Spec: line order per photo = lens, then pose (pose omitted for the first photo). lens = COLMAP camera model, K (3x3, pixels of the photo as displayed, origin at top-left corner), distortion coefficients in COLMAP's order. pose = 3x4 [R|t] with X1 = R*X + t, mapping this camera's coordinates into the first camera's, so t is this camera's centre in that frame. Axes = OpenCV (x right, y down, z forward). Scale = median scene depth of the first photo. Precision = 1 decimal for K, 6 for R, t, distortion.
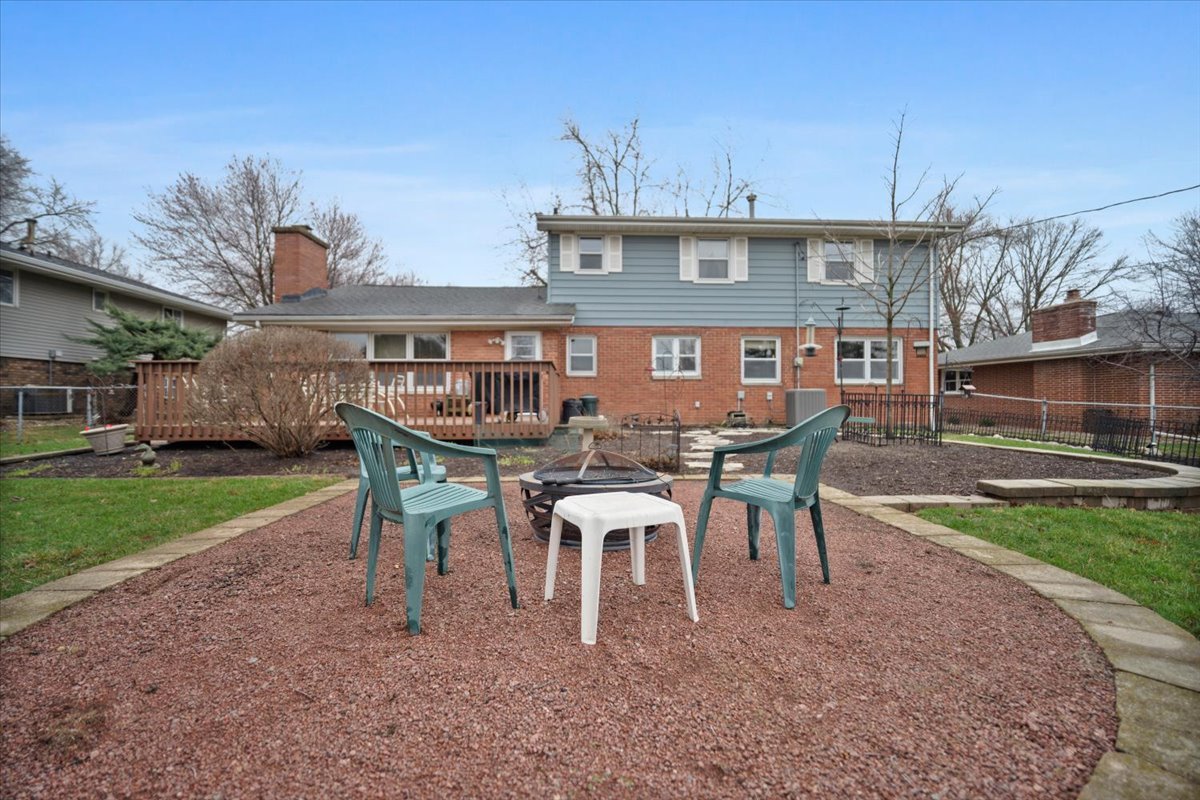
lens RADIAL K [[523.9, 0, 602.5], [0, 523.9, 395.8], [0, 0, 1]] dist [-0.009067, 0.002468]
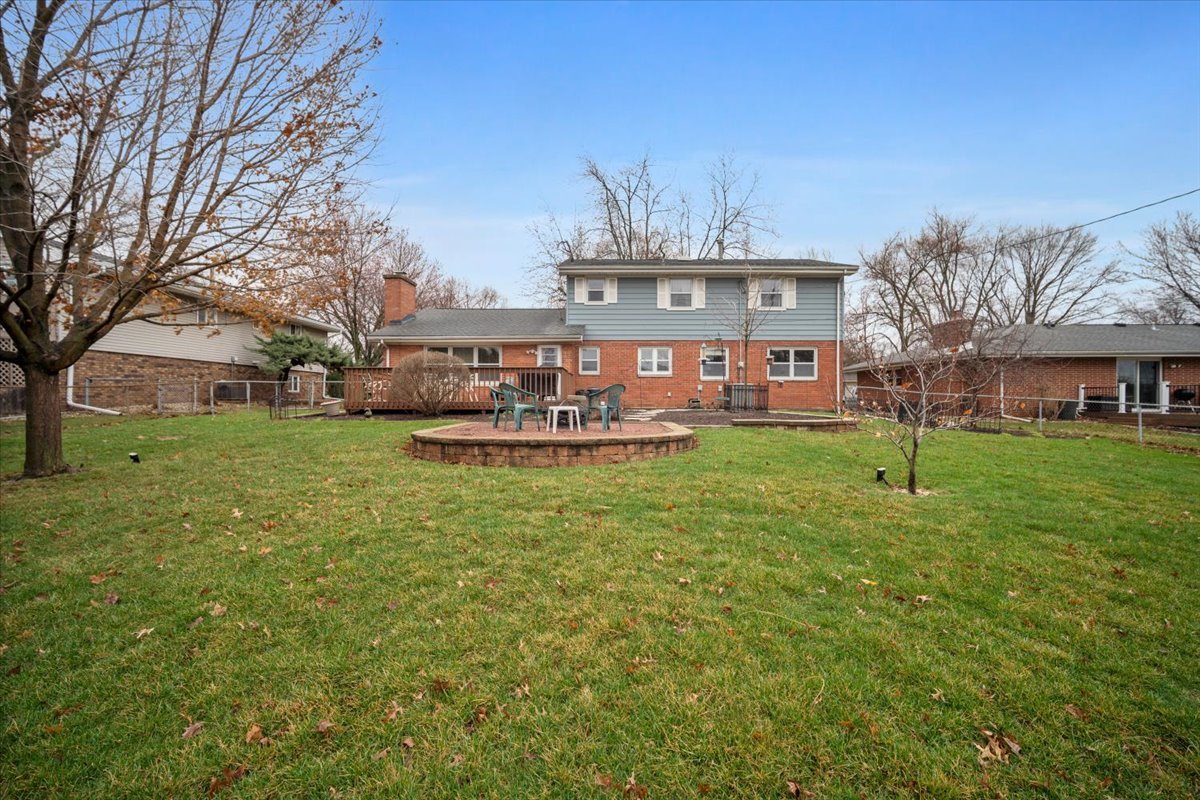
lens RADIAL K [[523.9, 0, 598.0], [0, 523.9, 400.2], [0, 0, 1]] dist [-0.009067, 0.002468]
pose [[0.997659, 0.004367, -0.068241, 0.083531], [-0.003398, 0.999892, 0.014308, 0.012485], [0.068296, -0.014042, 0.997566, -0.451608]]
